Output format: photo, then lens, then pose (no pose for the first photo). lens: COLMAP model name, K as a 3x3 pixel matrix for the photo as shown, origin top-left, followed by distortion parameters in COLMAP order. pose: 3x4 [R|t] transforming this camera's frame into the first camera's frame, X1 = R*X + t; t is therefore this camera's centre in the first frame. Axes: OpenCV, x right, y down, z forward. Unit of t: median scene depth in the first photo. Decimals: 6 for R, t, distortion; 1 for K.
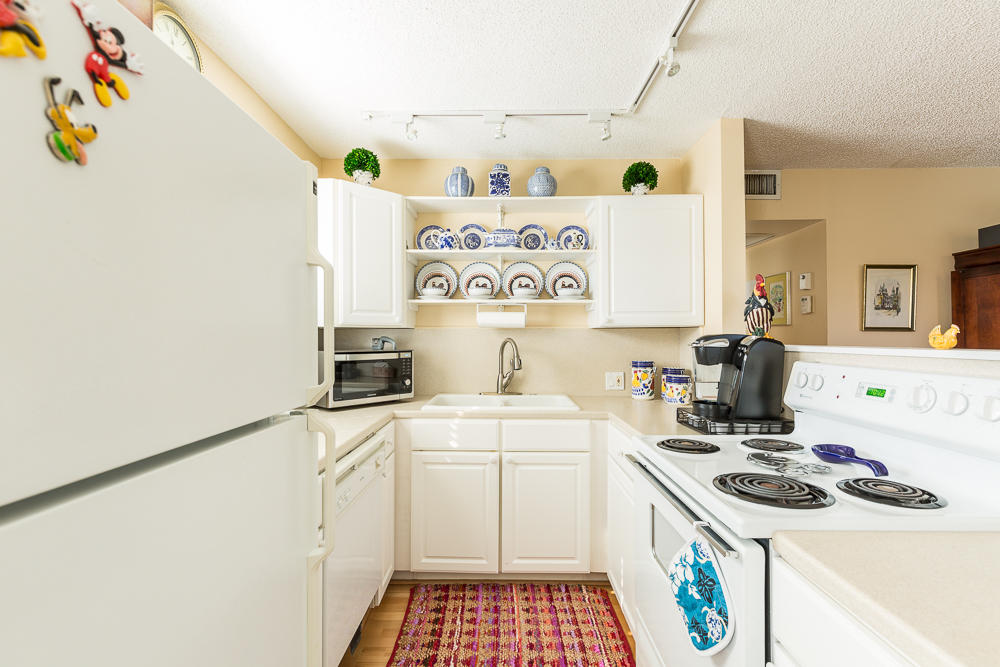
lens RADIAL K [[452.9, 0, 501.0], [0, 452.9, 339.2], [0, 0, 1]] dist [0.005075, 0.000789]
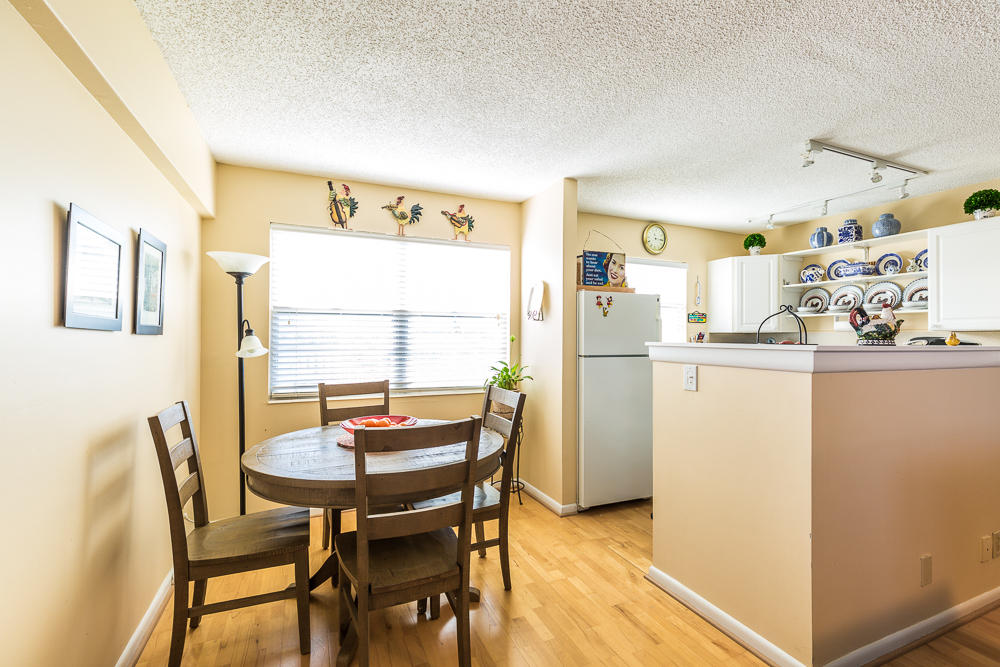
lens RADIAL K [[452.9, 0, 496.6], [0, 452.9, 334.6], [0, 0, 1]] dist [0.005075, 0.000789]
pose [[0.408395, -0.001606, -0.912804, 0.868007], [-0.010578, 0.999923, -0.006491, 0.004957], [0.912744, 0.012306, 0.408346, -0.628939]]
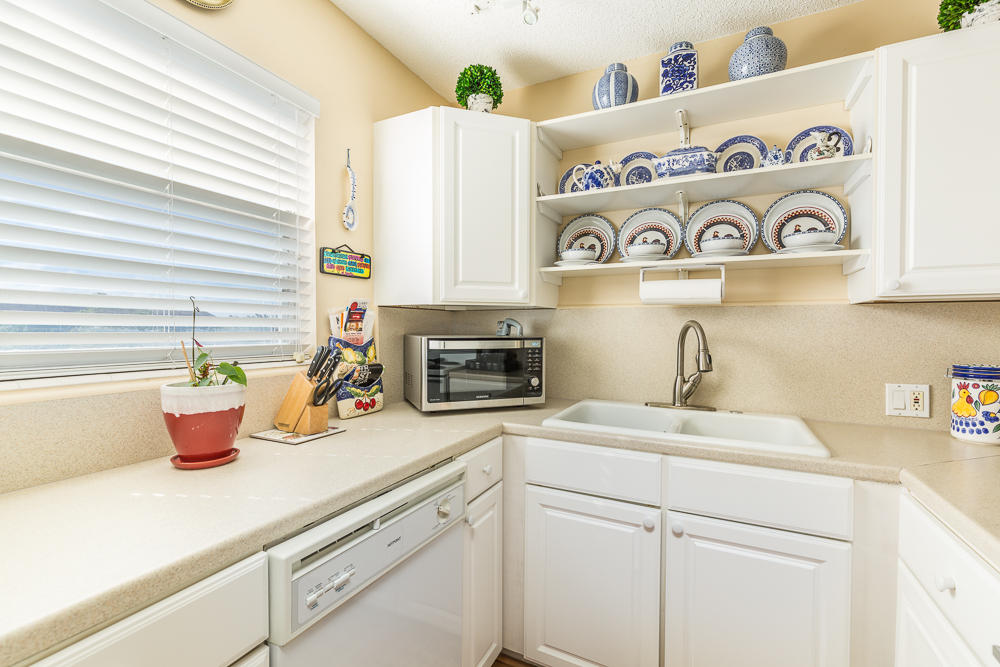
lens RADIAL K [[452.9, 0, 499.0], [0, 452.9, 335.1], [0, 0, 1]] dist [0.005075, 0.000789]
pose [[0.897659, 0.013126, -0.440495, 0.054825], [-0.008372, 0.999884, 0.012735, 0.012306], [0.440611, -0.007744, 0.897665, 0.320429]]
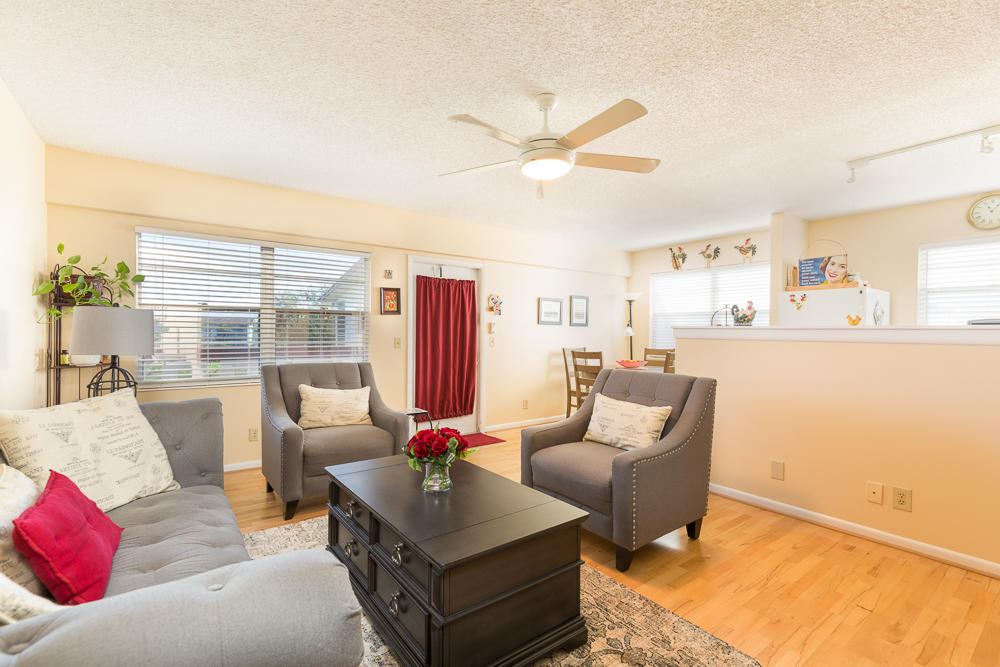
lens RADIAL K [[452.9, 0, 501.0], [0, 452.9, 332.8], [0, 0, 1]] dist [0.005075, 0.000789]
pose [[-0.789015, -0.003702, -0.614362, 1.734711], [-0.009754, 0.999931, 0.006501, 0.029551], [0.614296, 0.011122, -0.788997, 0.782486]]
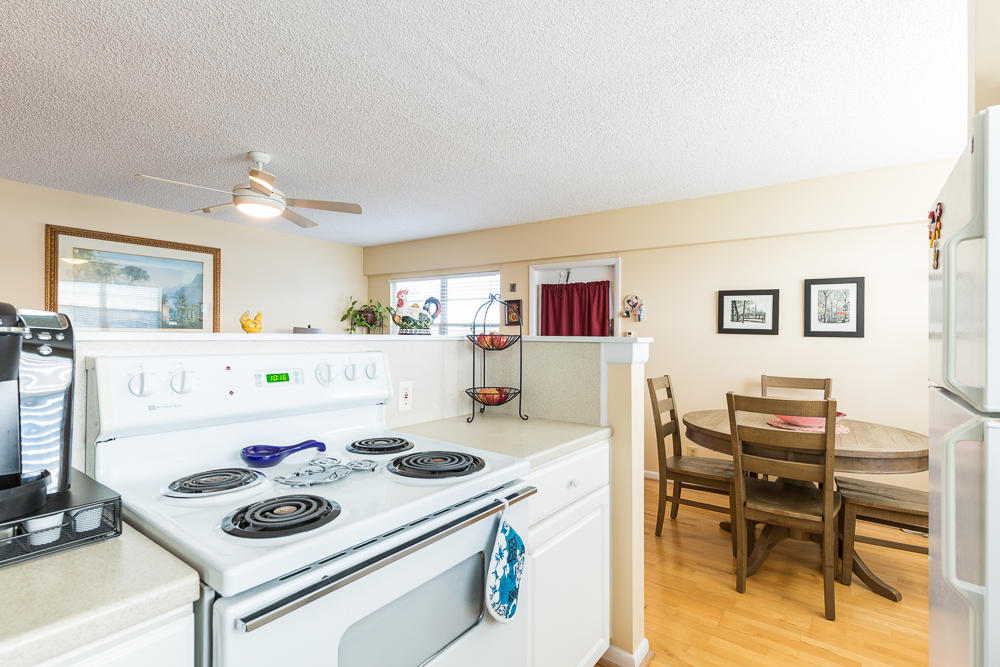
lens RADIAL K [[470.1, 0, 502.8], [0, 470.1, 333.1], [0, 0, 1]] dist [0.003178, -0.000425]
pose [[-0.815616, -0.009857, 0.578509, -0.068188], [-0.012609, 0.999920, -0.000740, 0.007977], [-0.578456, -0.007898, -0.815676, 0.724903]]
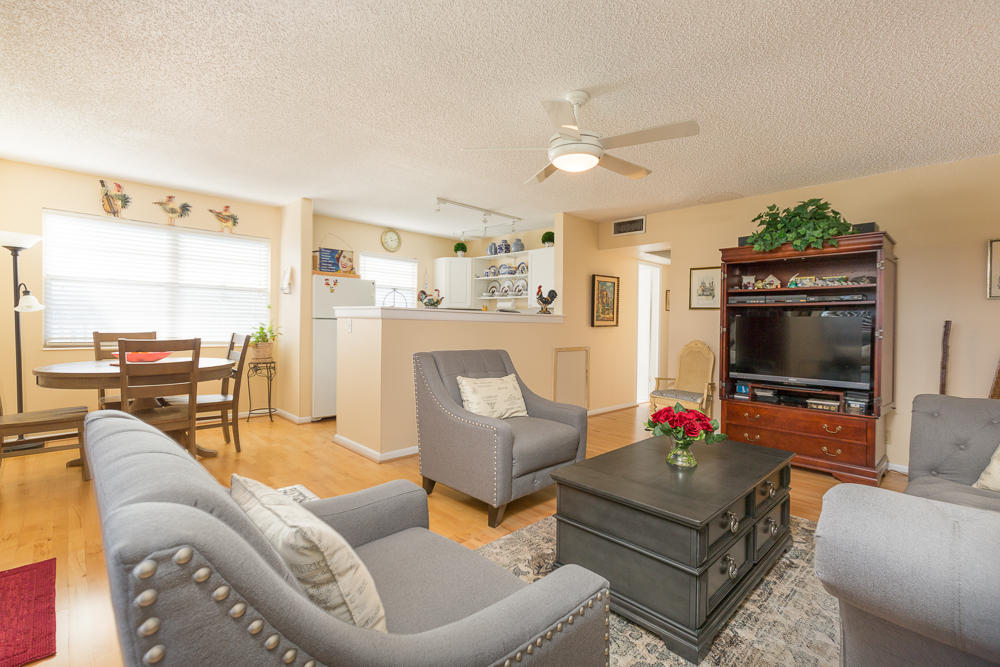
lens RADIAL K [[452.9, 0, 507.8], [0, 452.9, 332.9], [0, 0, 1]] dist [0.005075, 0.000789]
pose [[0.709926, 0.031643, -0.703565, 1.703499], [-0.025056, 0.999493, 0.019670, 0.055910], [0.703830, 0.003664, 0.710359, -0.675355]]
